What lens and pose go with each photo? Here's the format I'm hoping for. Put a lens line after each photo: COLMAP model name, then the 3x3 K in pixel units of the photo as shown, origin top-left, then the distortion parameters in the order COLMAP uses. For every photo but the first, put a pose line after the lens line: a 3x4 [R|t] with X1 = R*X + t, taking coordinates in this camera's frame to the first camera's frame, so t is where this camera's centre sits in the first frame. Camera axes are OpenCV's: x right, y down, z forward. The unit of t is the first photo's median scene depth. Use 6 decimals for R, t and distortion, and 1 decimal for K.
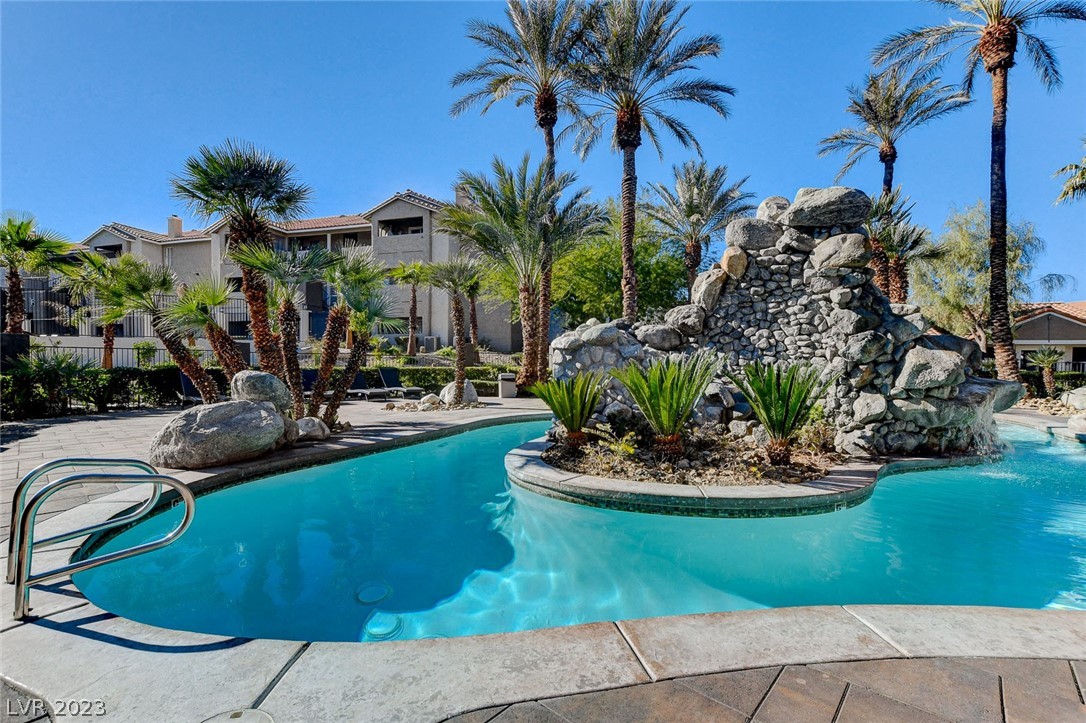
lens RADIAL K [[492.0, 0, 543.9], [0, 492.0, 372.1], [0, 0, 1]] dist [-0.015539, -0.000042]
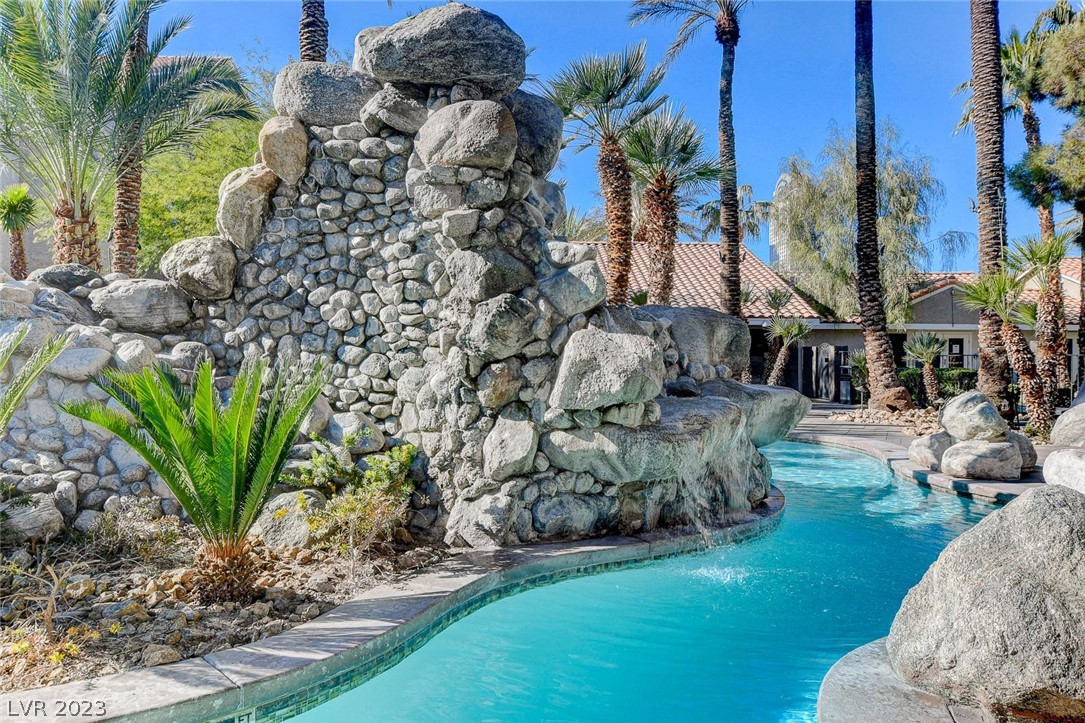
lens RADIAL K [[818.4, 0, 541.5], [0, 818.4, 355.7], [0, 0, 1]] dist [0.000367, 0.006325]
pose [[0.951259, -0.003932, 0.308369, 0.415441], [0.011021, 0.999713, -0.021250, -0.003552], [-0.308197, 0.023612, 0.951029, 0.184363]]
